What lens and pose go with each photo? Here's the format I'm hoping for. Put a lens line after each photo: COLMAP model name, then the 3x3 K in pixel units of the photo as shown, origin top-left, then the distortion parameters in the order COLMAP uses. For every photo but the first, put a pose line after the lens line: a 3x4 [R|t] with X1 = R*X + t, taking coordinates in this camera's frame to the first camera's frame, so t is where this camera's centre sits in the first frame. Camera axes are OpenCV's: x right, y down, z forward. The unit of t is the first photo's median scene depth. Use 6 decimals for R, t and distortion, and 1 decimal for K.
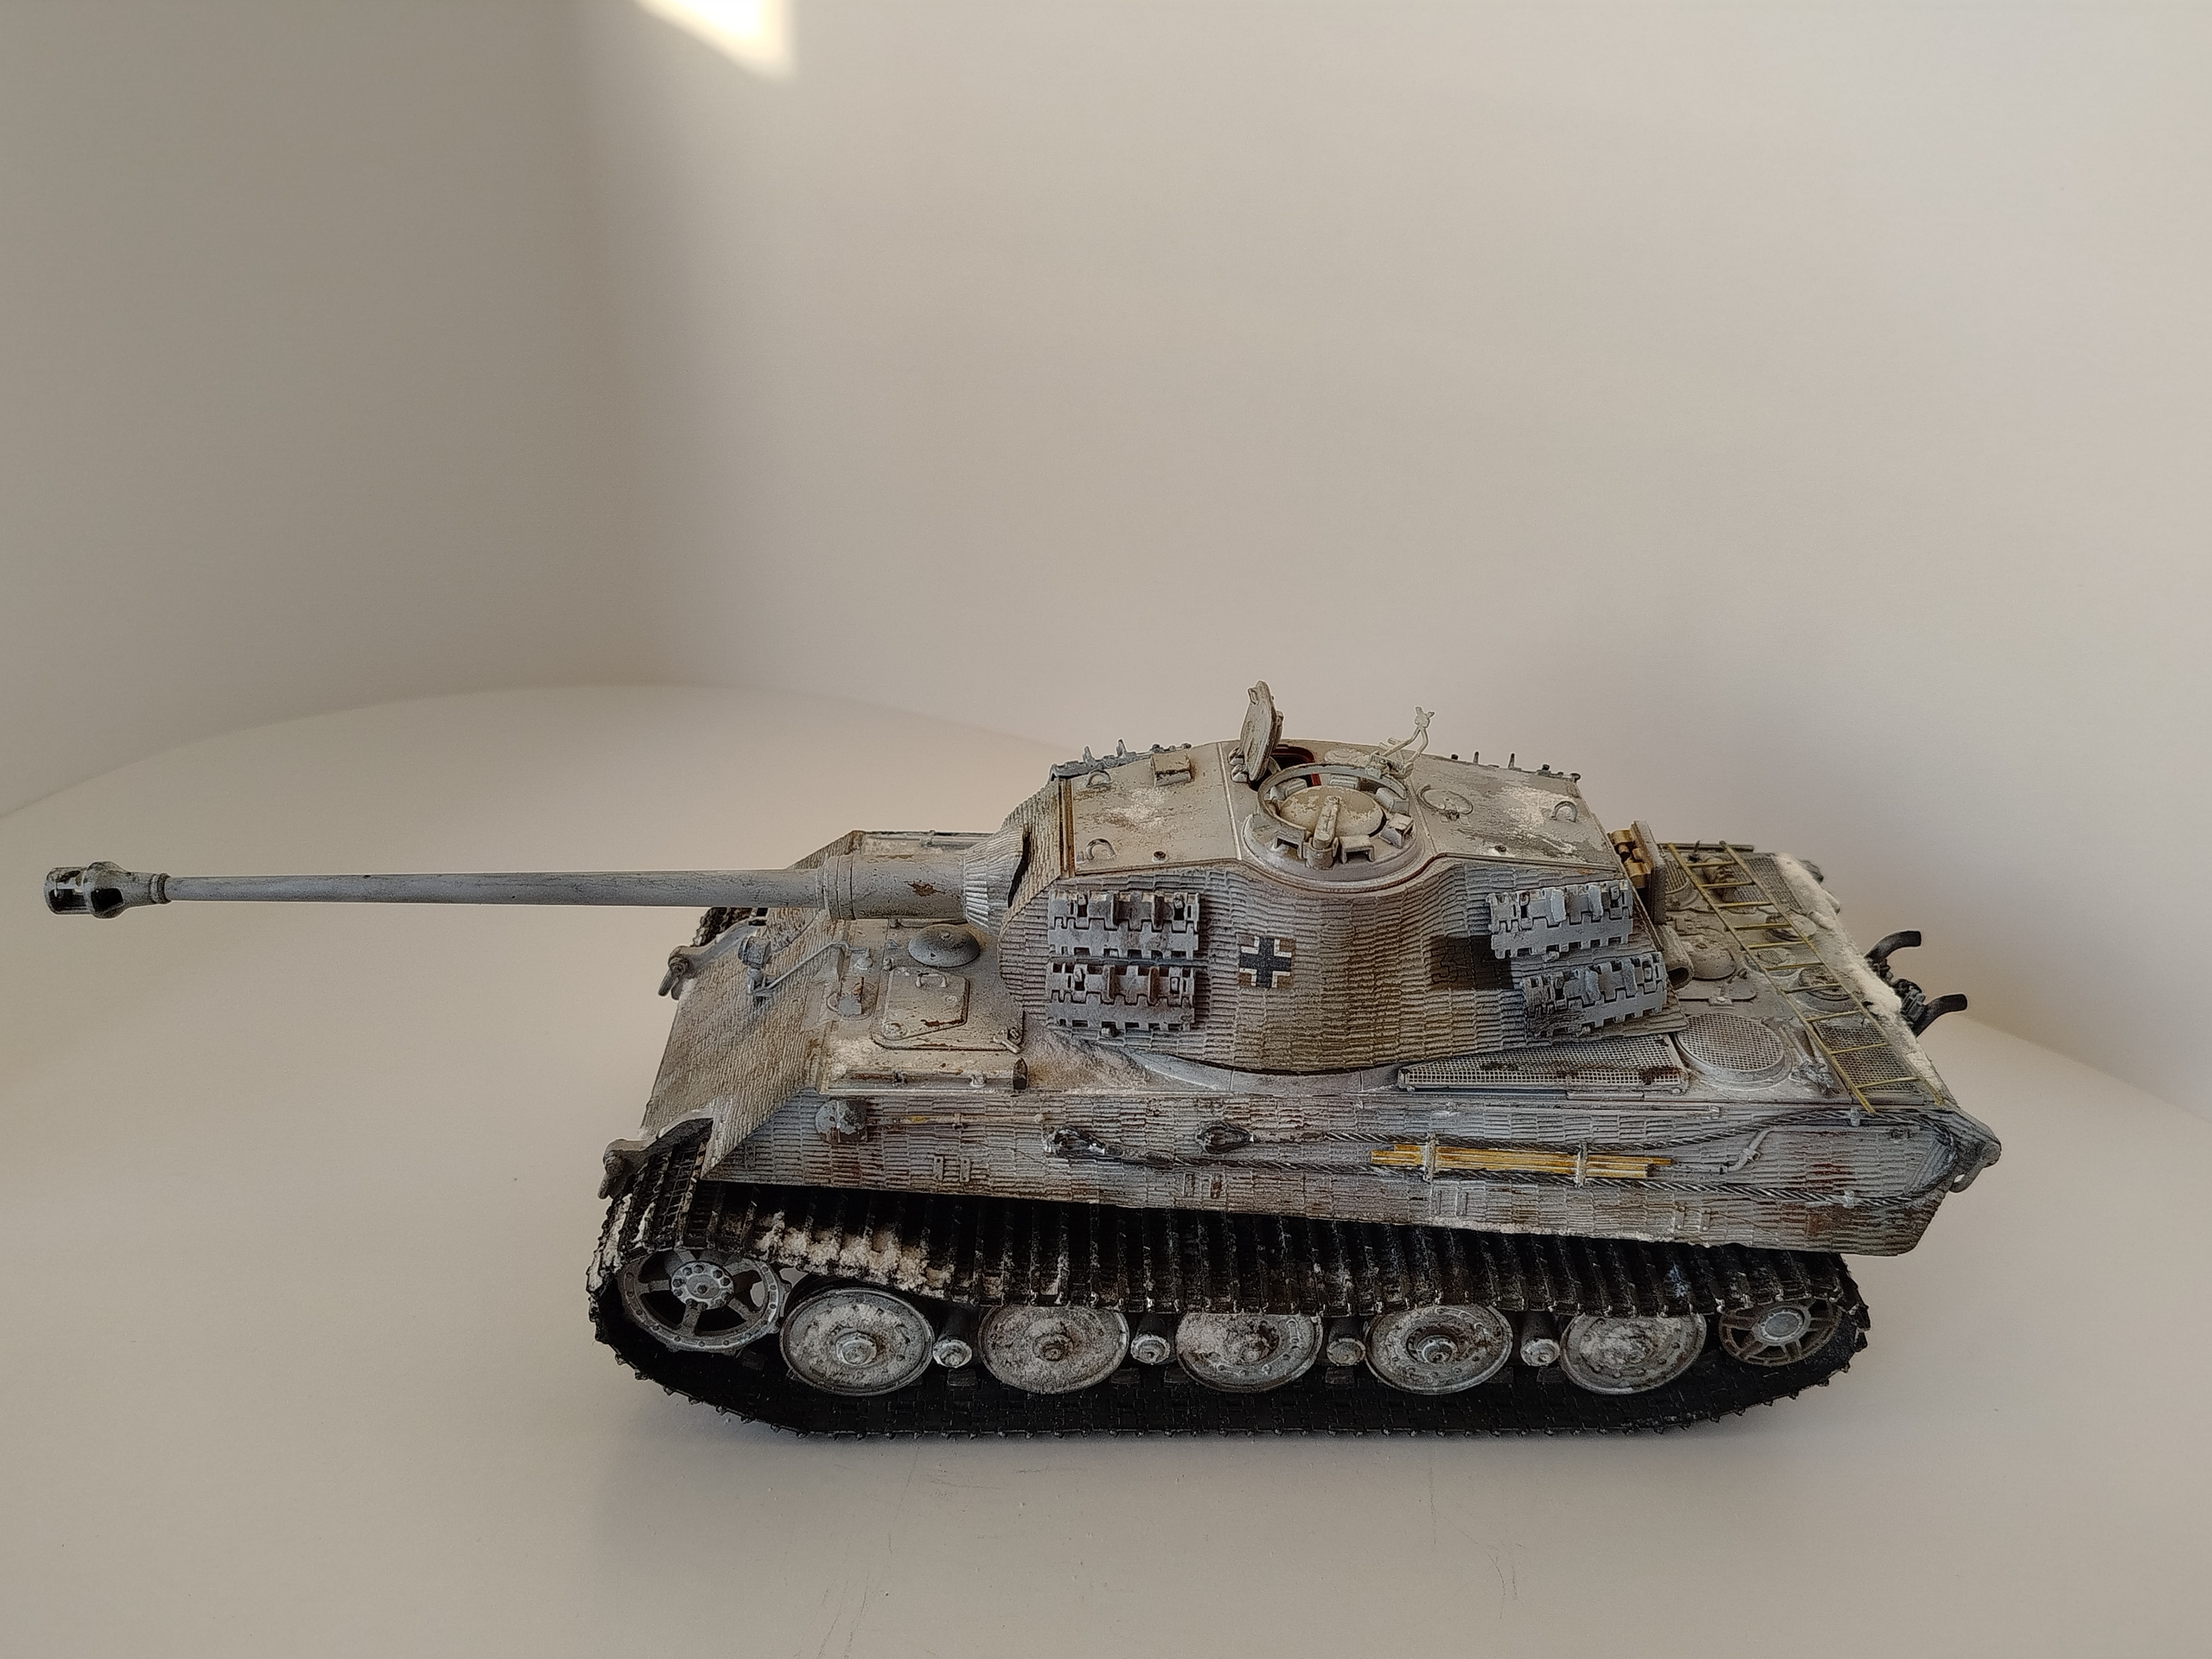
lens RADIAL K [[1804.9, 0, 1165.6], [0, 1804.9, 951.3], [0, 0, 1]] dist [0.150743, -0.460386]
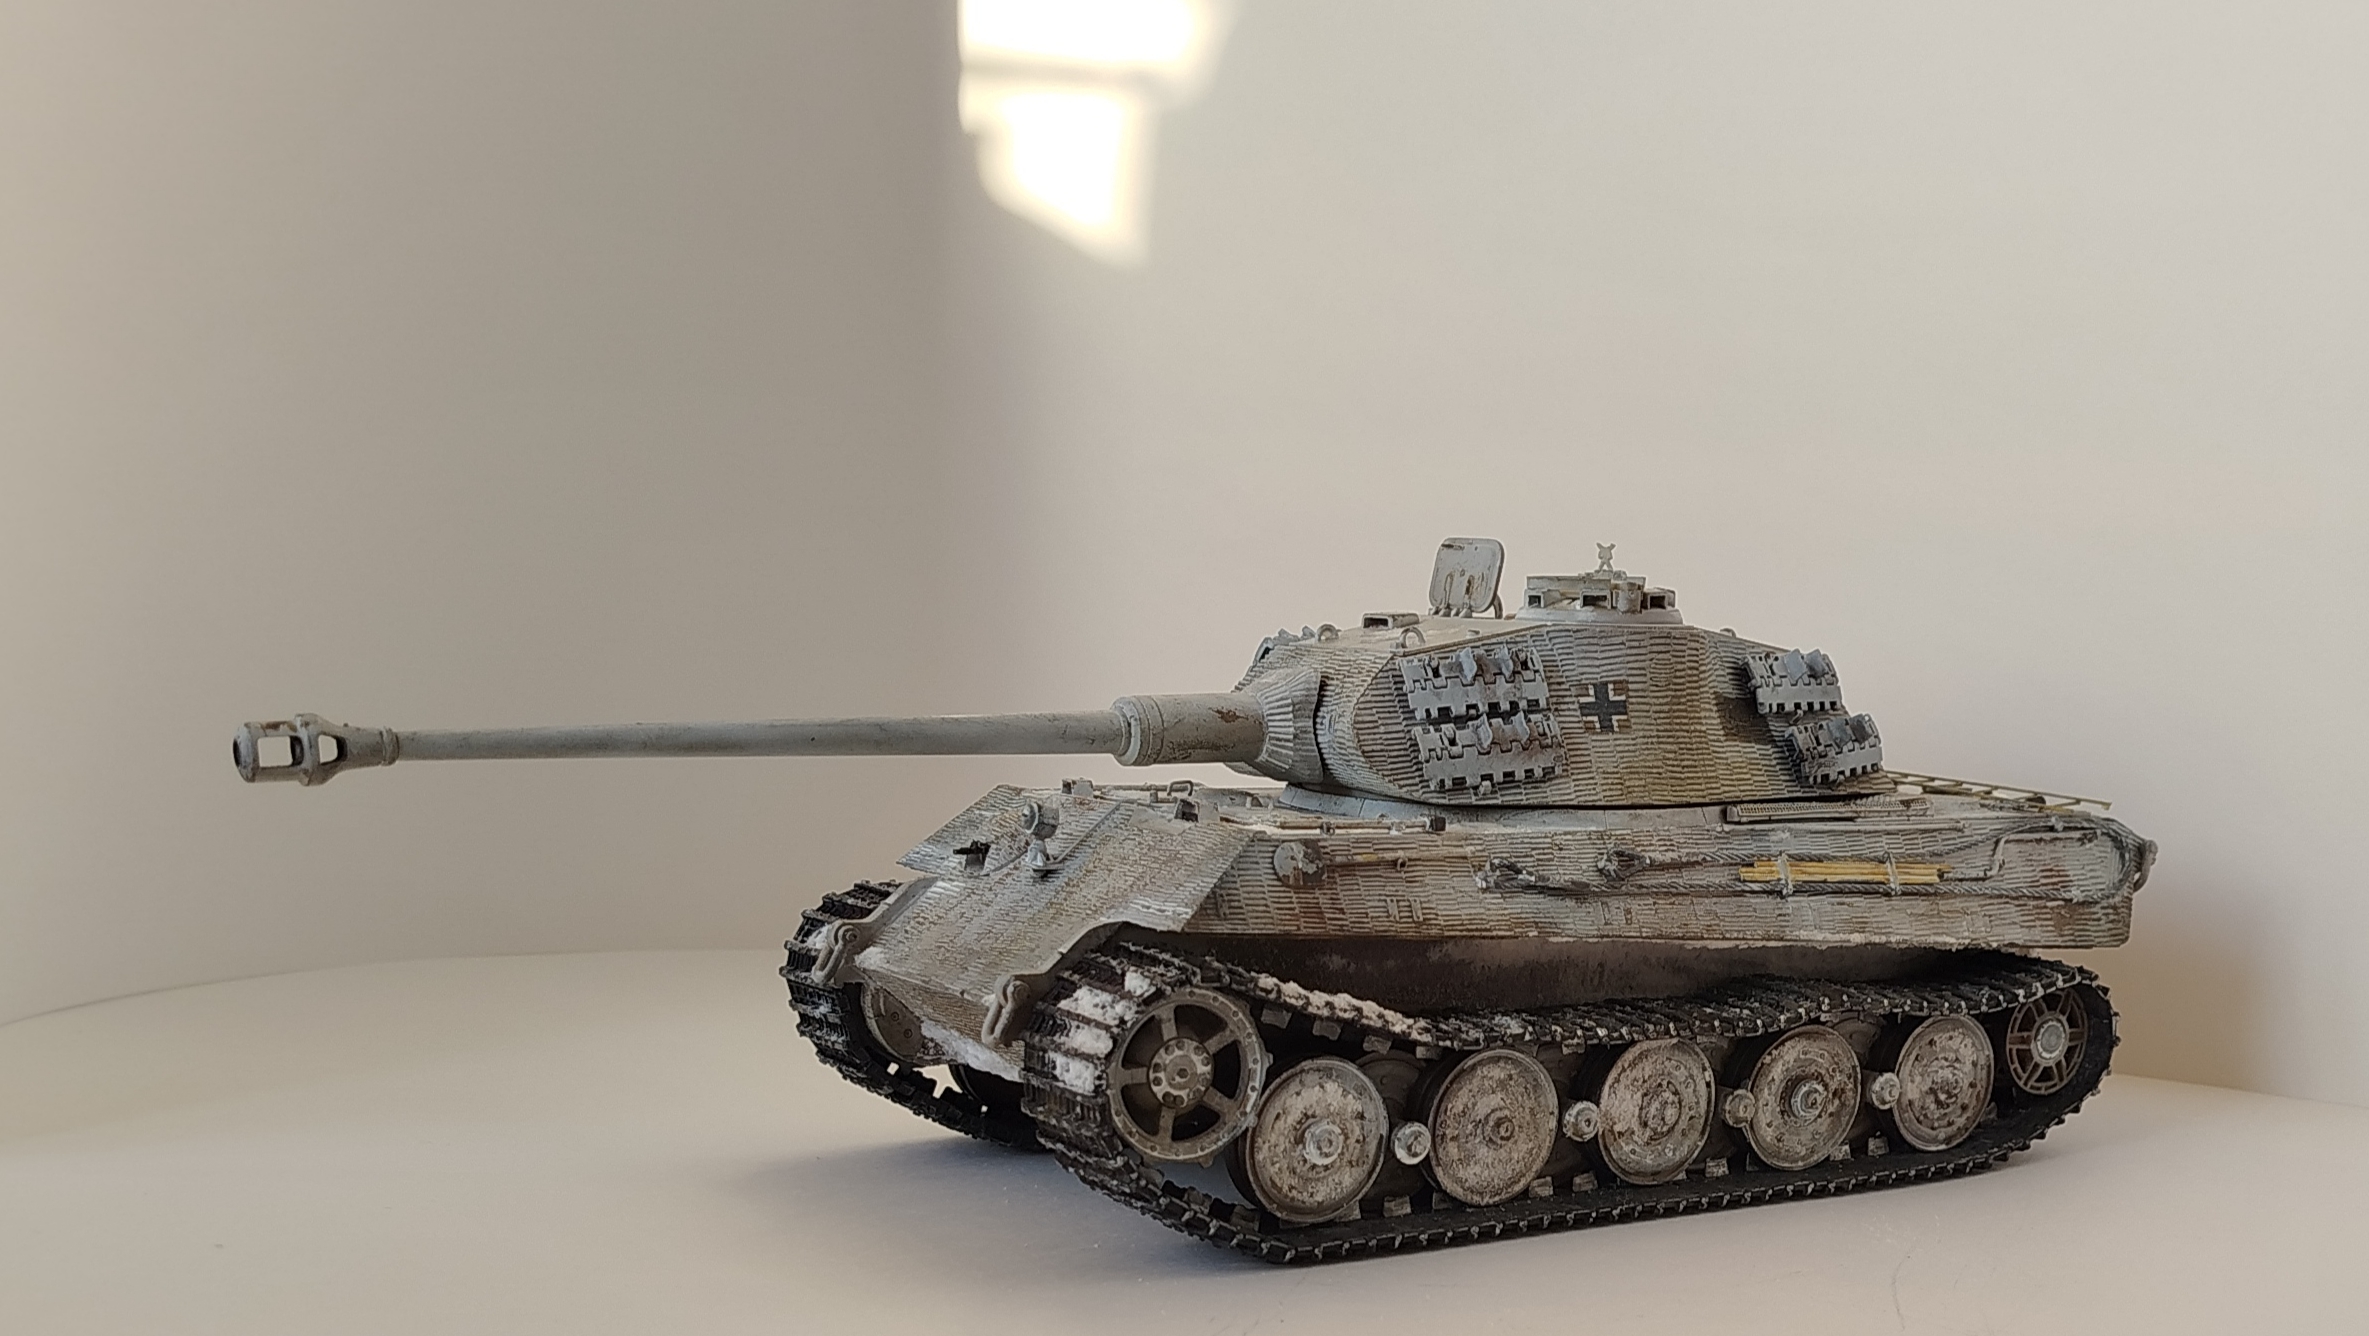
lens RADIAL K [[2654.0, 0, 1394.6], [0, 2654.0, 1015.6], [0, 0, 1]] dist [0.182213, -0.639562]
pose [[0.851493, -0.096685, 0.515375, -0.832116], [0.281671, 0.913351, -0.294025, 0.569780], [-0.442290, 0.395527, 0.804946, -0.099558]]
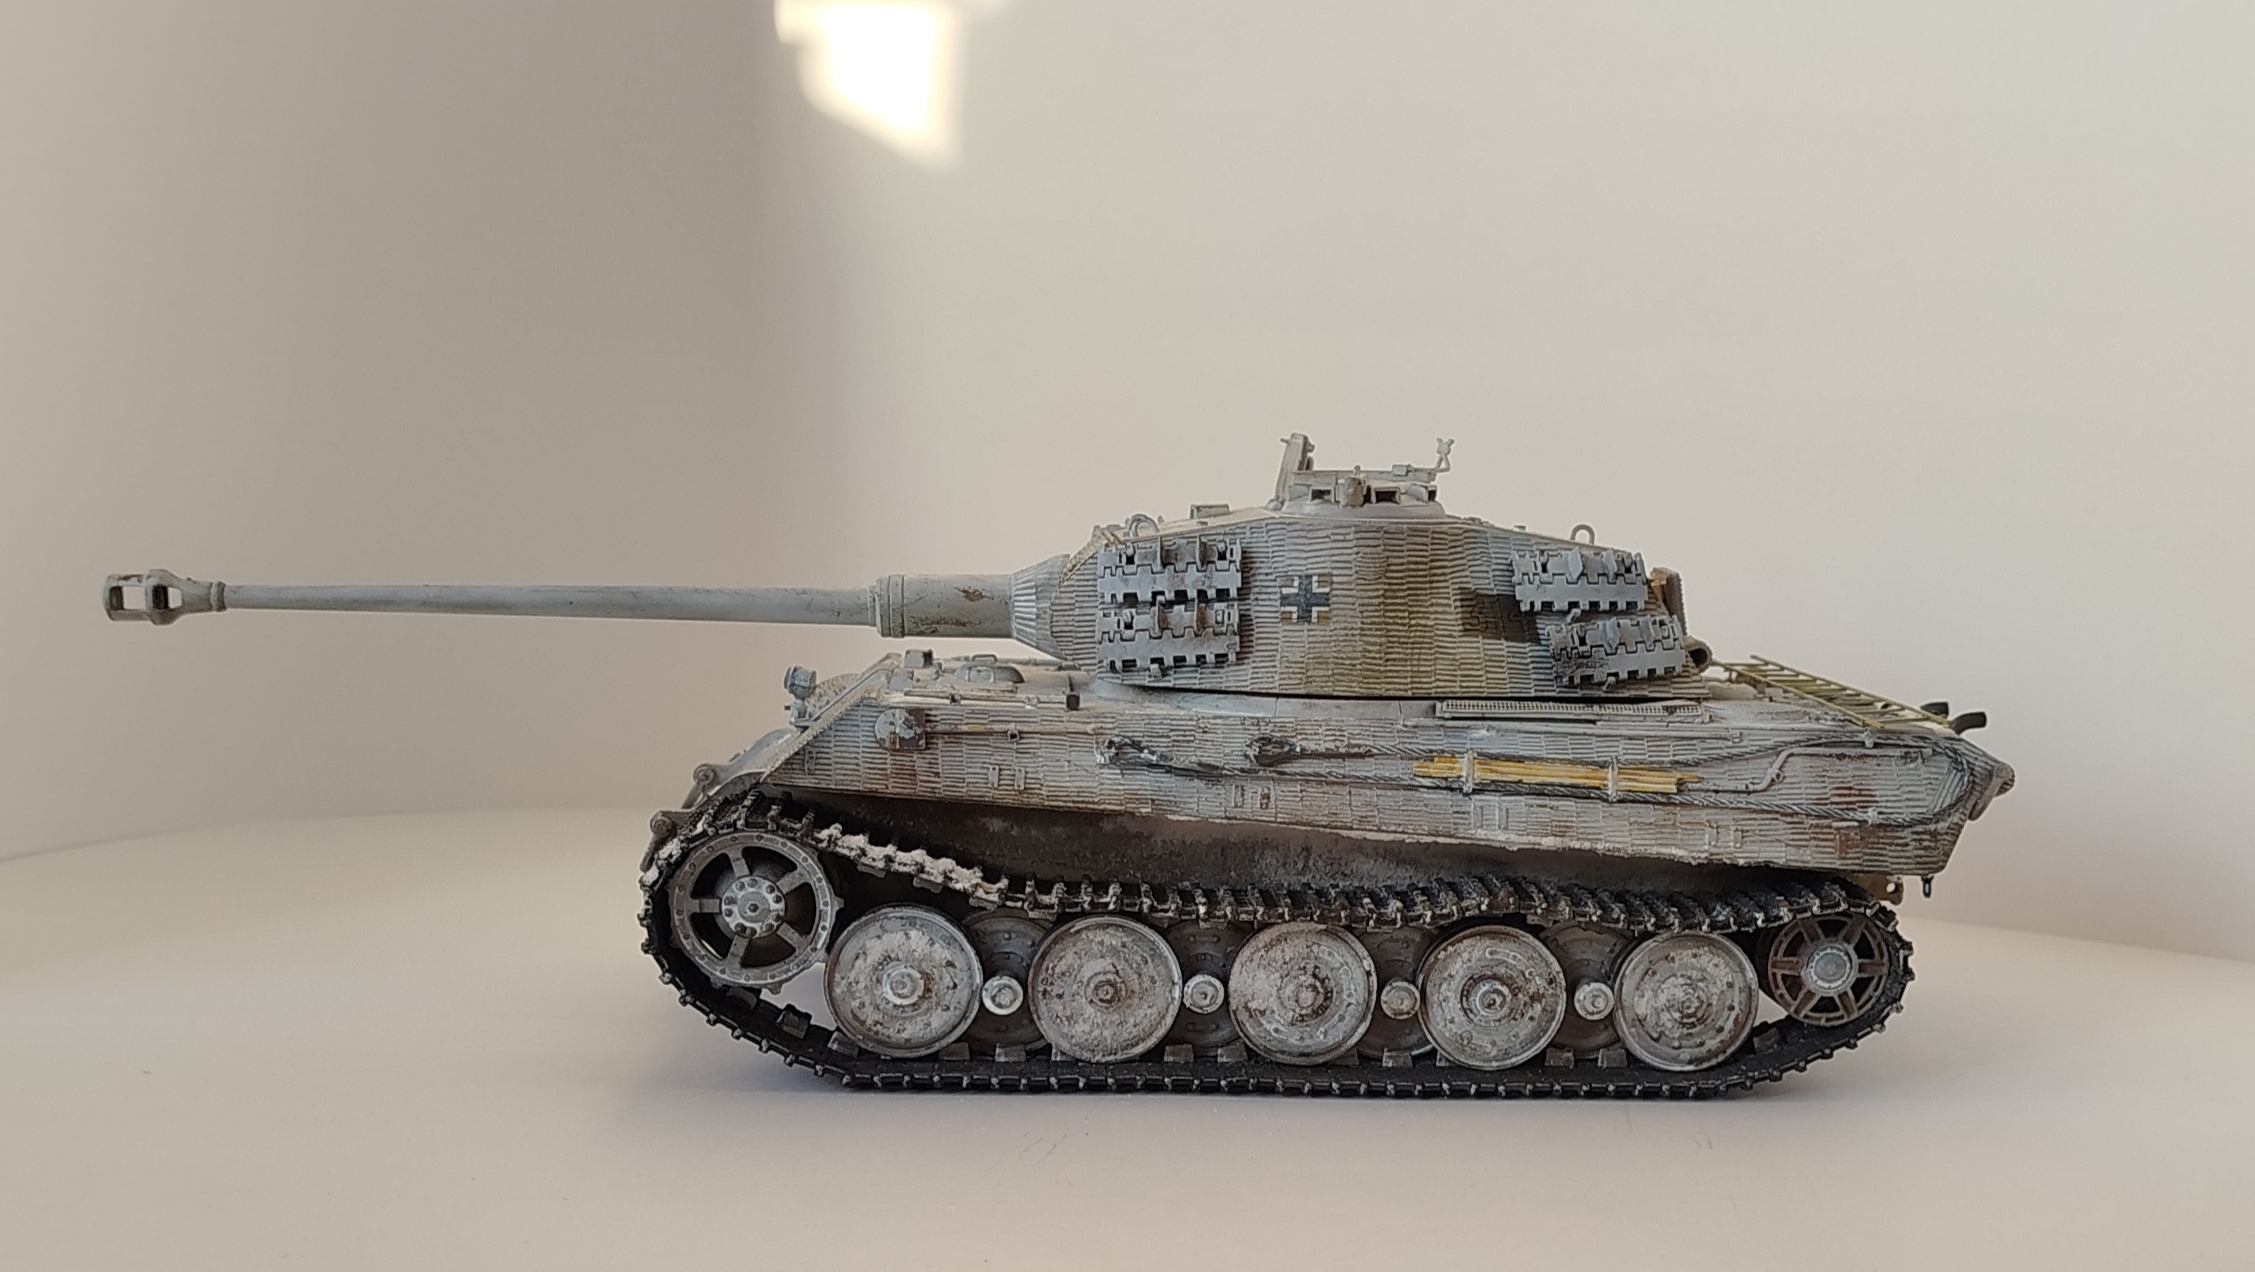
lens RADIAL K [[2526.3, 0, 1327.5], [0, 2526.3, 966.9], [0, 0, 1]] dist [0.182213, -0.639562]
pose [[0.997847, -0.018009, 0.063068, -0.028623], [0.039041, 0.935749, -0.350498, 0.717297], [-0.052703, 0.352206, 0.934437, -0.309243]]
